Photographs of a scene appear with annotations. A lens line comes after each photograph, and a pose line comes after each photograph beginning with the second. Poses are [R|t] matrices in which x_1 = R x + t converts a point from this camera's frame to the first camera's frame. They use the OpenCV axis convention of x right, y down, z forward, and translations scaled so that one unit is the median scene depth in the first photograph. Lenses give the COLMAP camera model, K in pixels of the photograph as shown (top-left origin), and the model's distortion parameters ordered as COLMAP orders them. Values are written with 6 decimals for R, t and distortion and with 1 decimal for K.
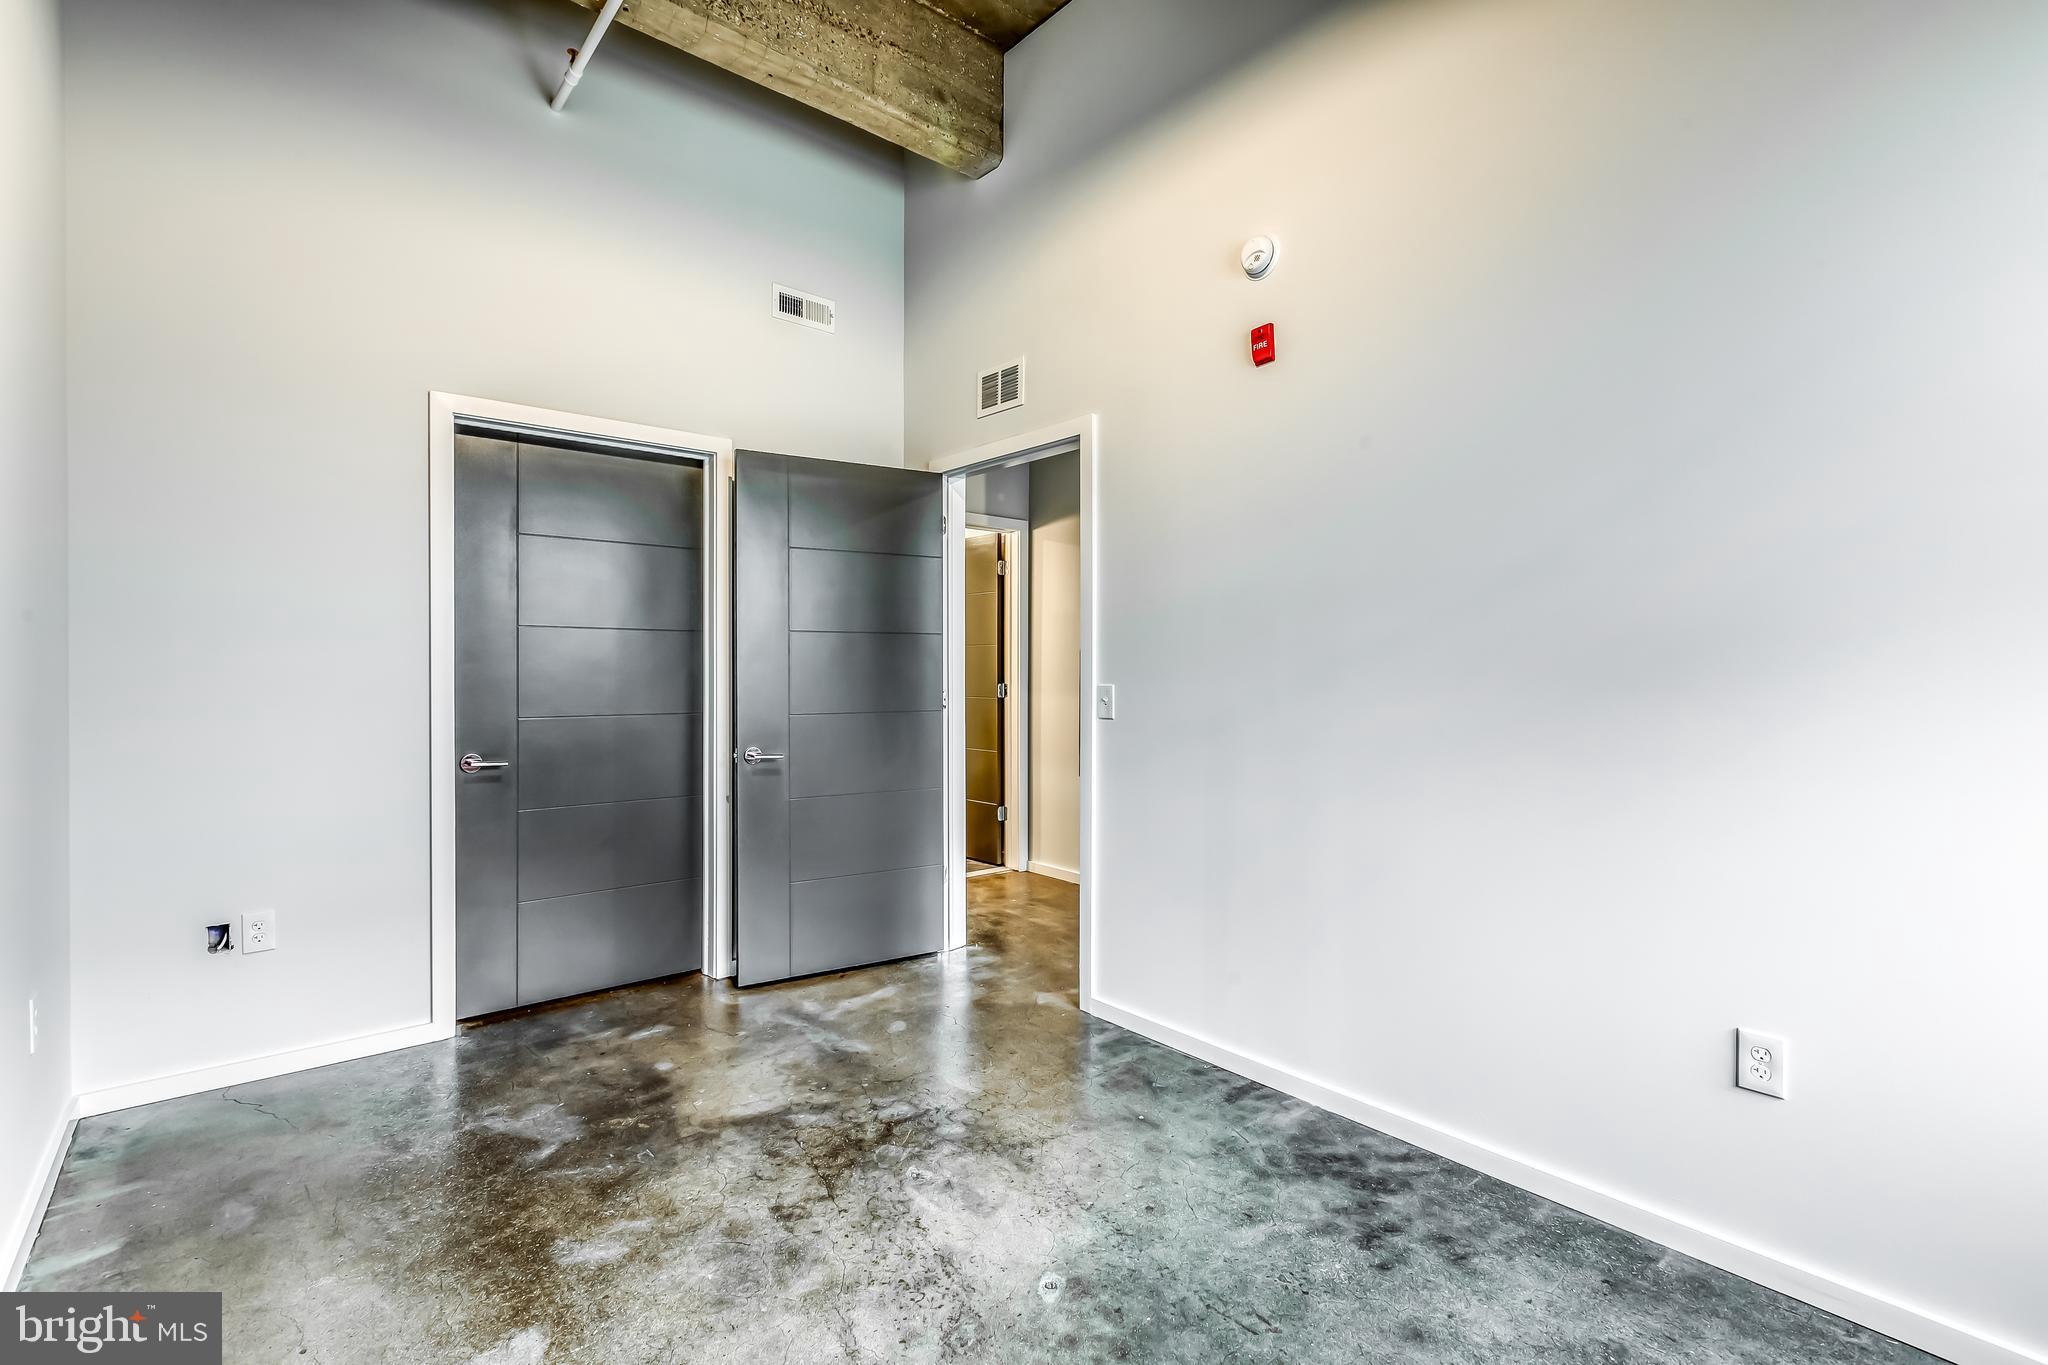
lens RADIAL K [[924.9, 0, 1020.4], [0, 924.9, 663.3], [0, 0, 1]] dist [0.000552, -0.001103]
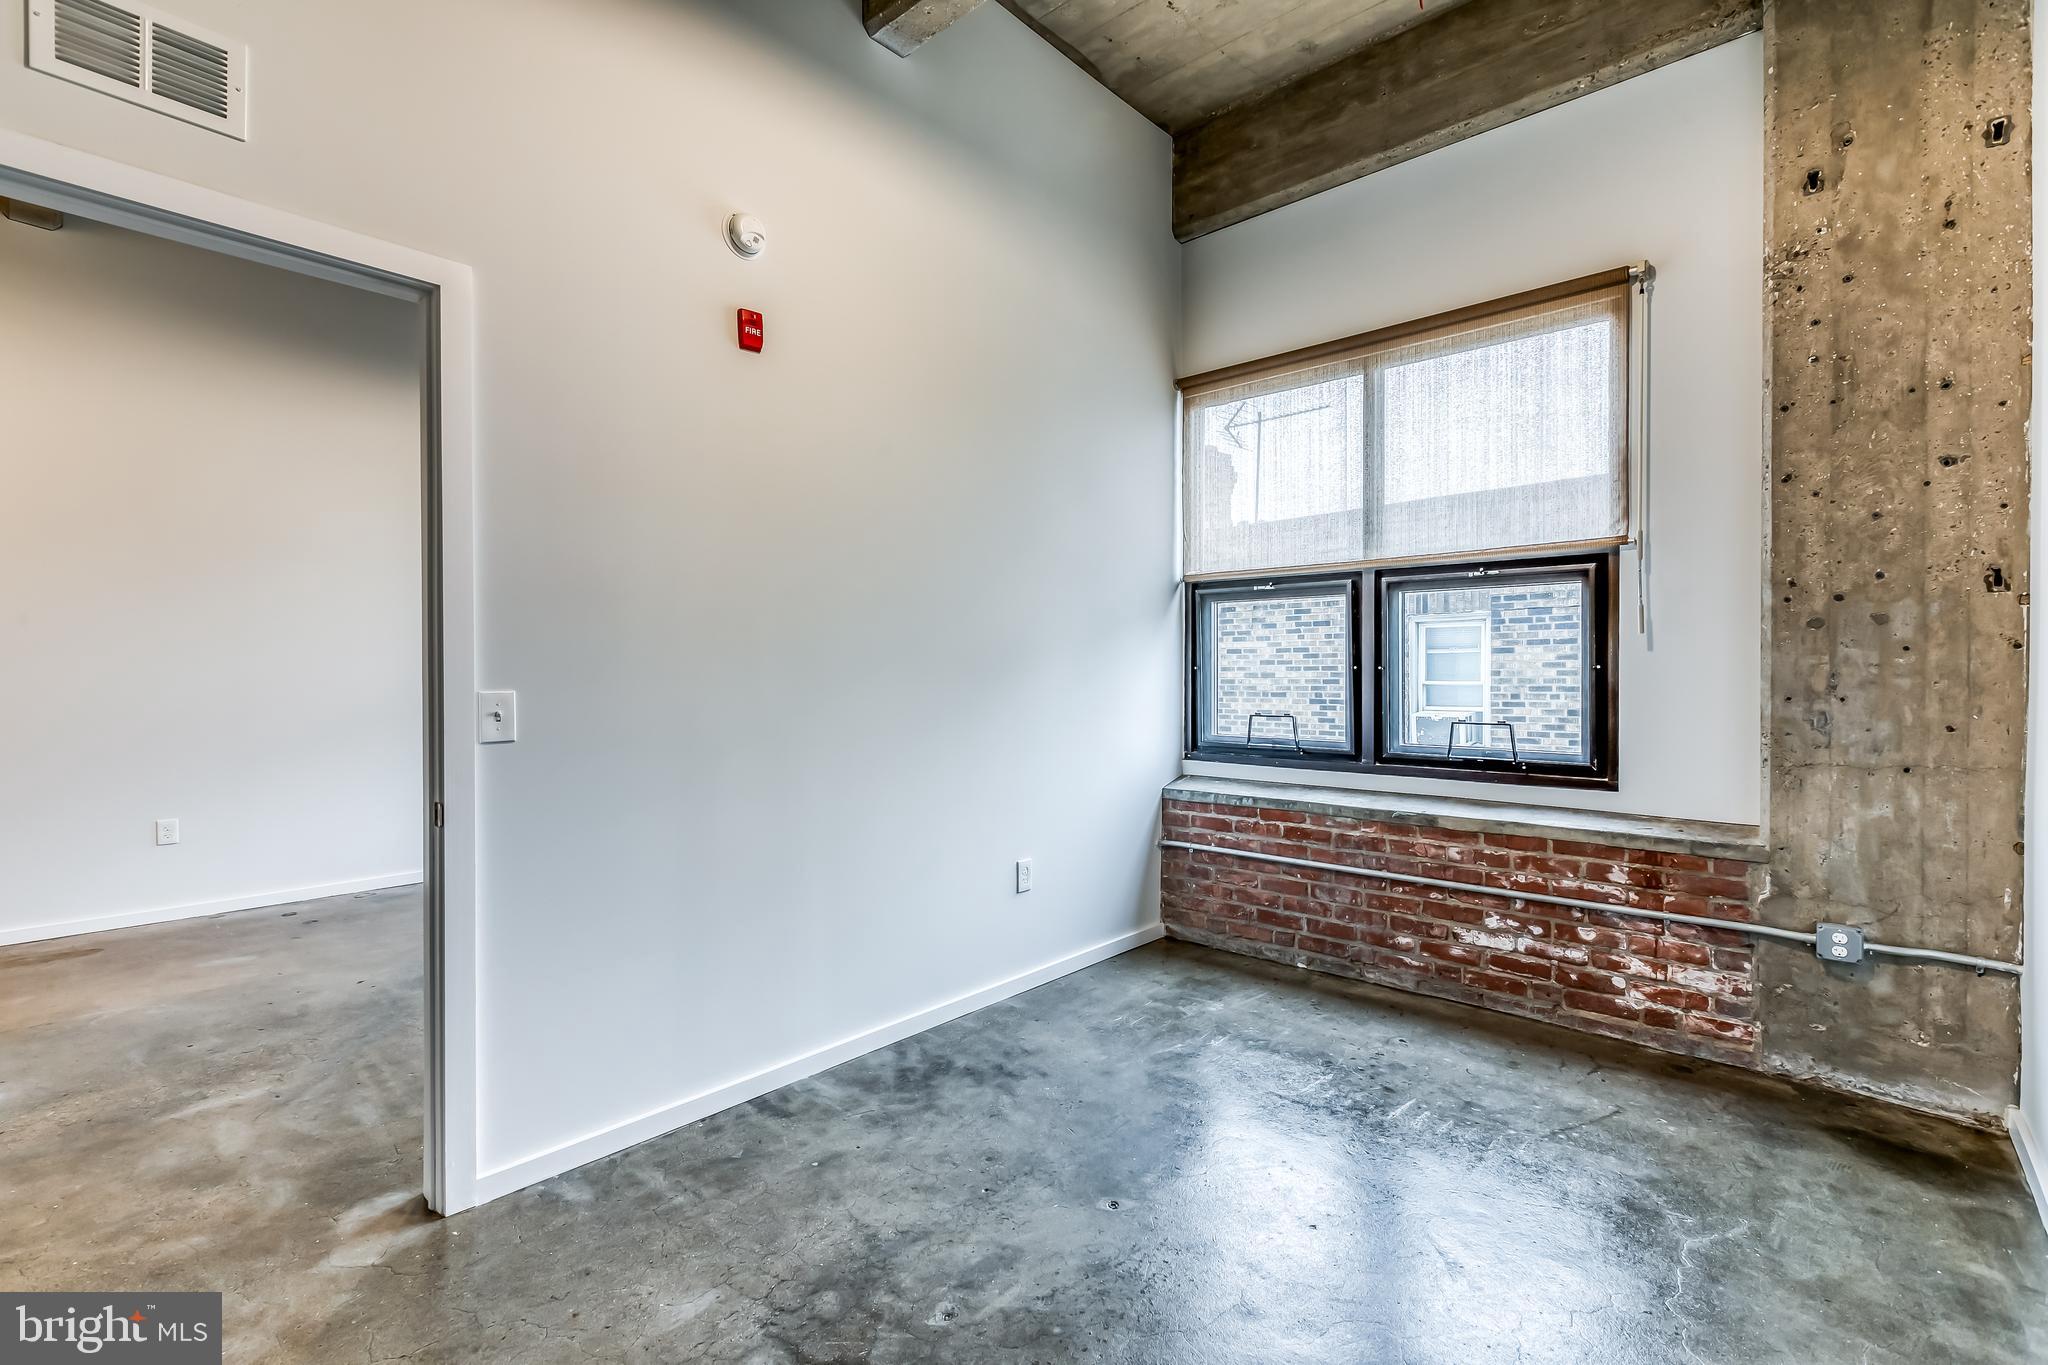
lens RADIAL K [[920.2, 0, 1022.5], [0, 920.2, 687.2], [0, 0, 1]] dist [0.002398, 0.000049]
pose [[-0.137036, -0.018710, 0.990389, -0.805697], [-0.007177, 0.999814, 0.017895, 0.006588], [-0.990540, -0.004656, -0.137145, 0.953519]]
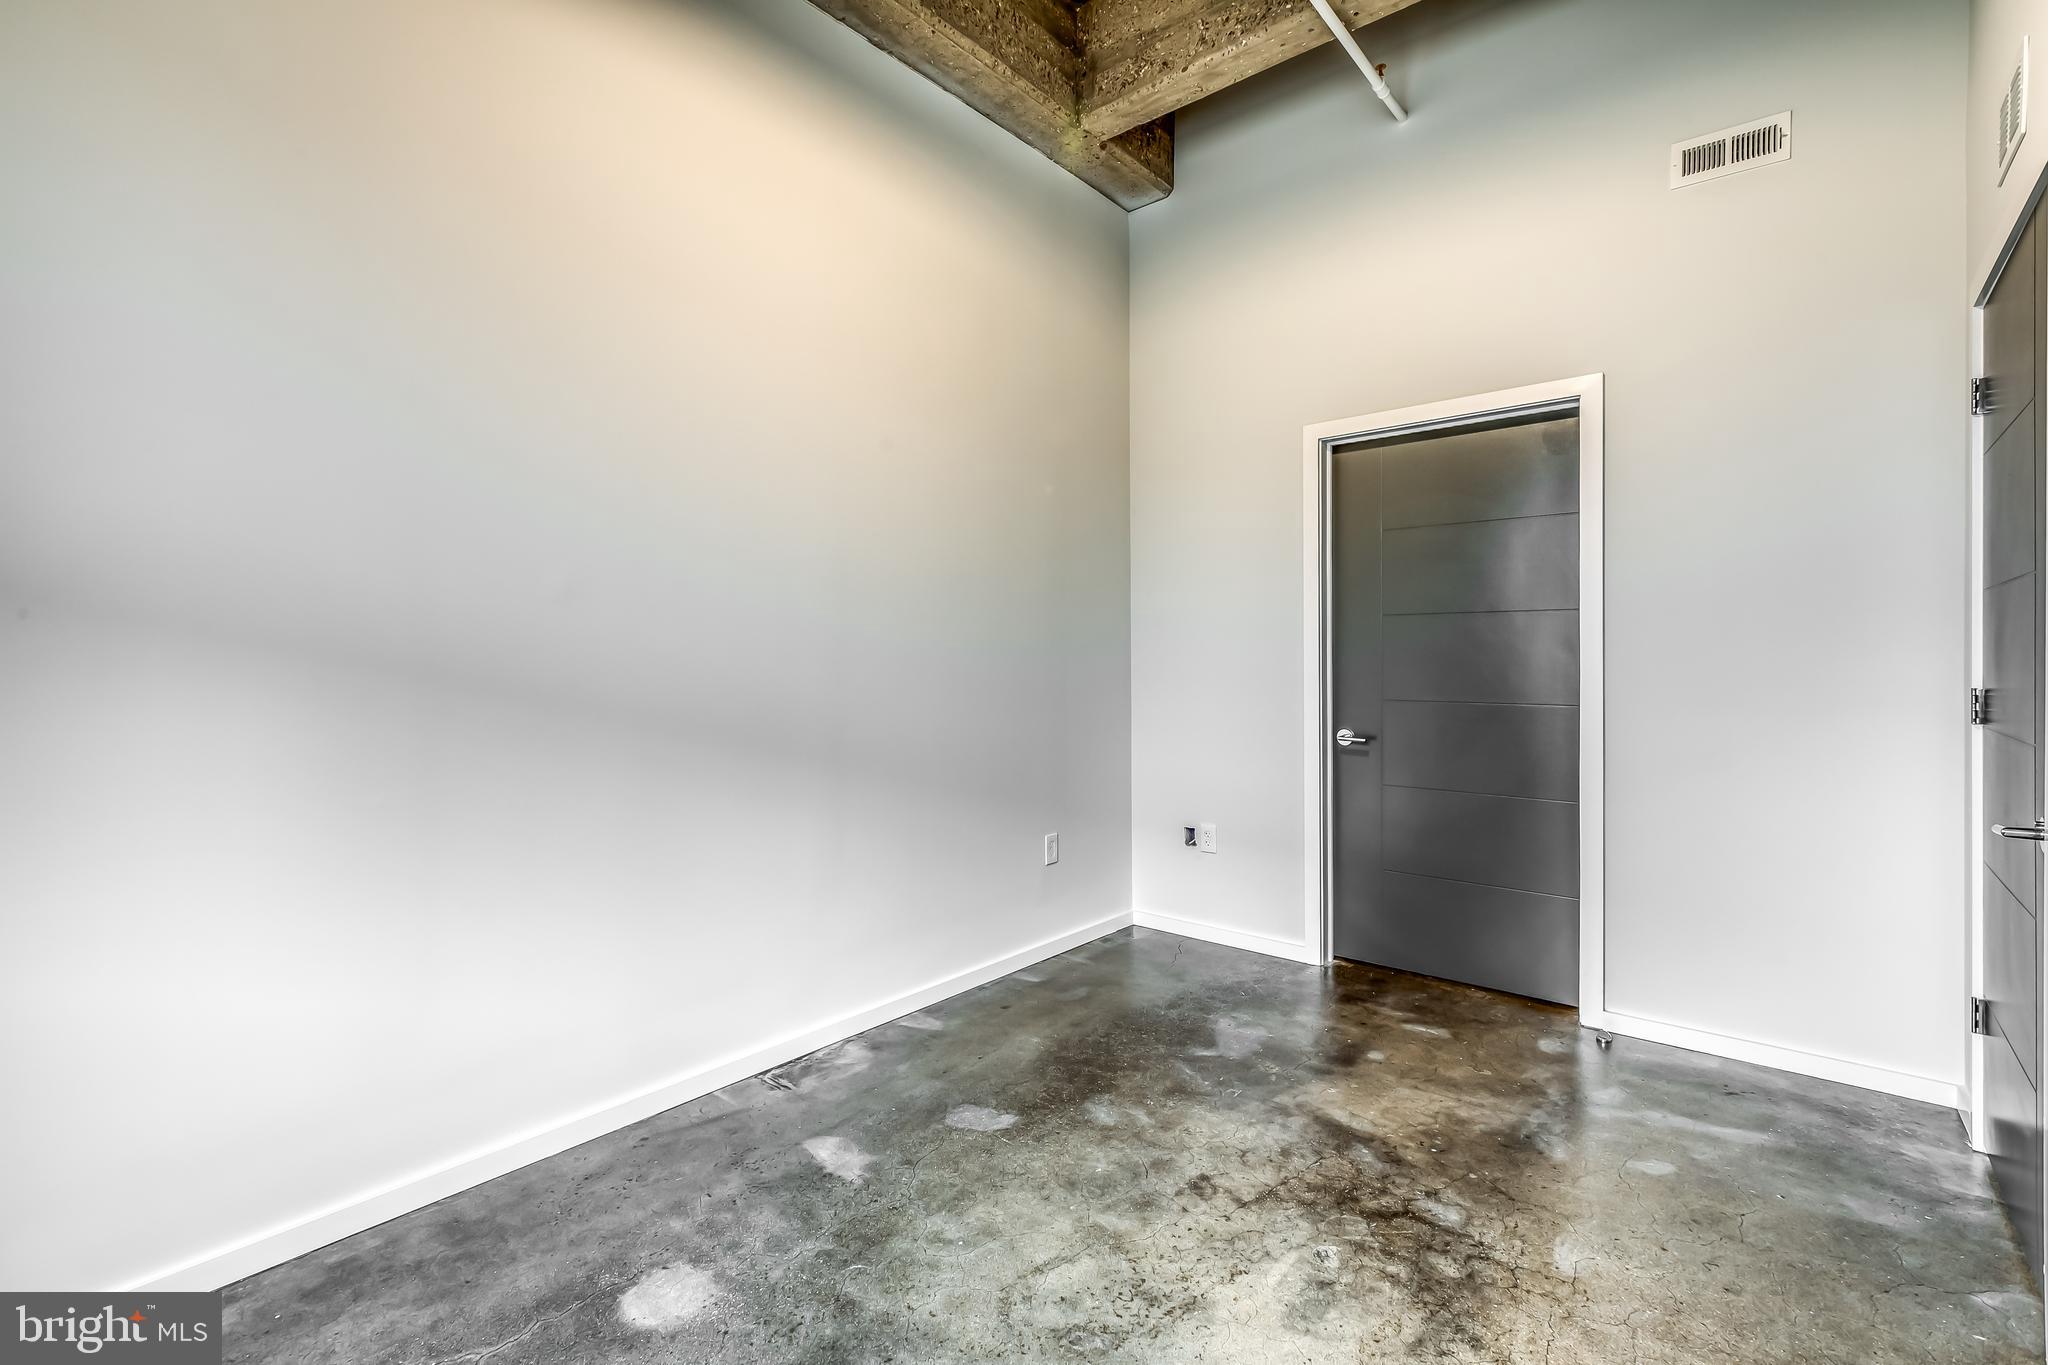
lens RADIAL K [[913.0, 0, 1011.2], [0, 913.0, 655.7], [0, 0, 1]] dist [-0.000206, -0.000347]
pose [[0.154047, -0.004537, -0.988053, 0.610780], [0.012961, 0.999913, -0.002571, 0.004250], [0.987978, -0.012410, 0.154093, 0.543395]]
